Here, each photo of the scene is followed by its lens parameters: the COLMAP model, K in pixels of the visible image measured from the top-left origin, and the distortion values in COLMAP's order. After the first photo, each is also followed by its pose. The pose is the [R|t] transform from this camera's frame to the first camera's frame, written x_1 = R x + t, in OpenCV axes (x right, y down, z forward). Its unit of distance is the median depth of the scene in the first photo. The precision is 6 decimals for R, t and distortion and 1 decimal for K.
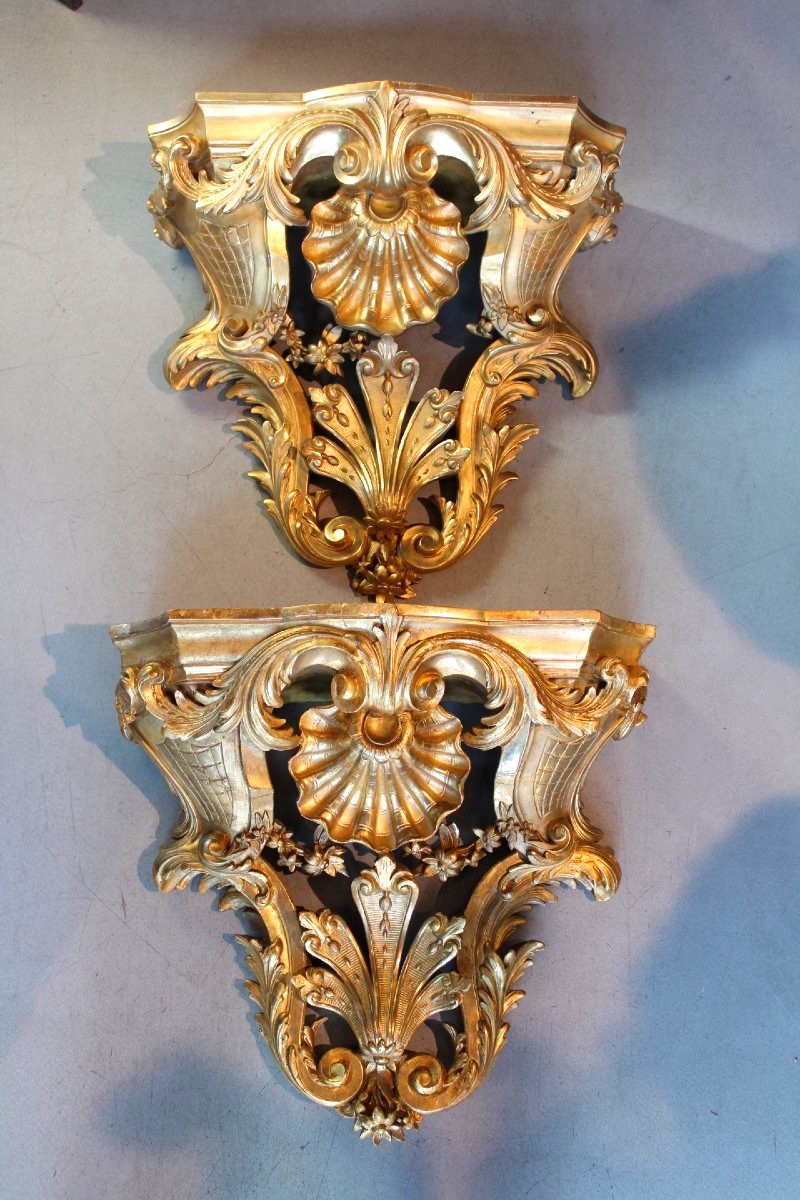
lens RADIAL K [[1542.1, 0, 400.0], [0, 1542.1, 600.0], [0, 0, 1]] dist [-0.005424, -0.002264]
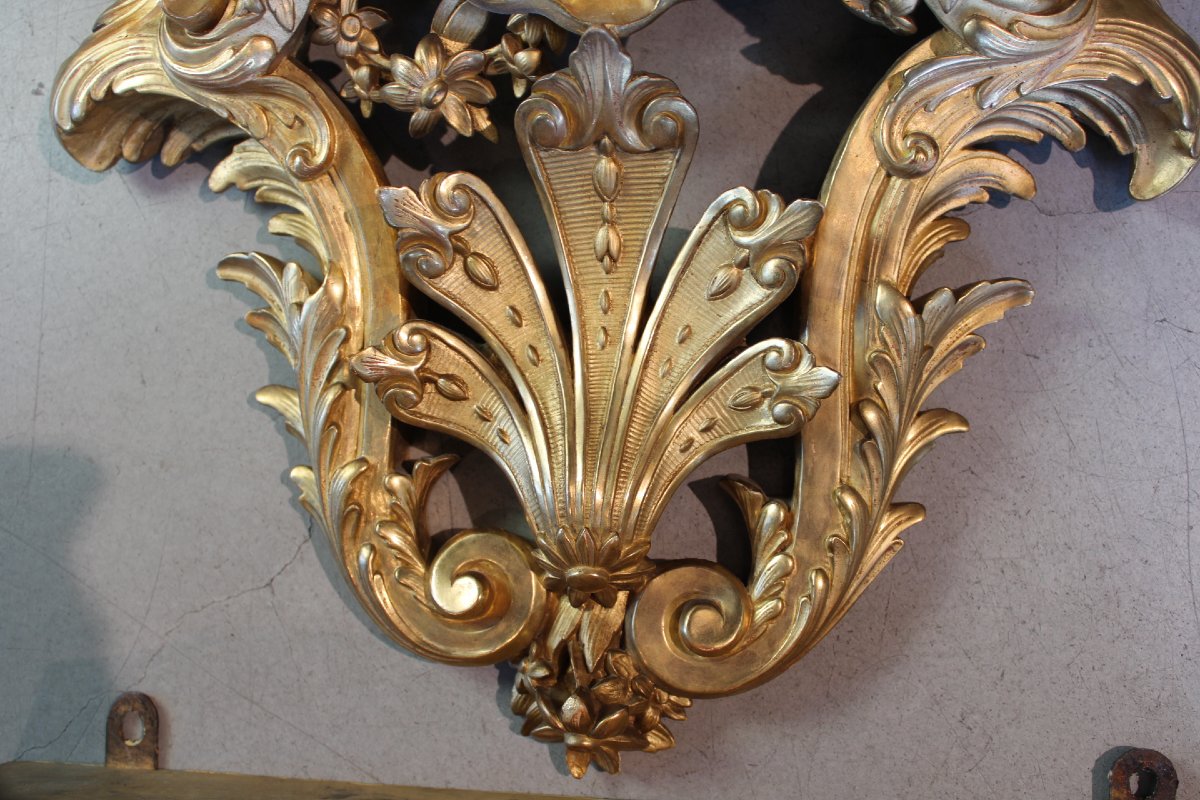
lens RADIAL K [[1261.8, 0, 600.0], [0, 1261.8, 400.0], [0, 0, 1]] dist [-0.076983, -0.004268]
pose [[0.990899, 0.033288, -0.130430, 0.027611], [-0.008005, 0.981798, 0.189759, -0.134207], [0.134373, -0.186987, 0.973129, 0.667979]]
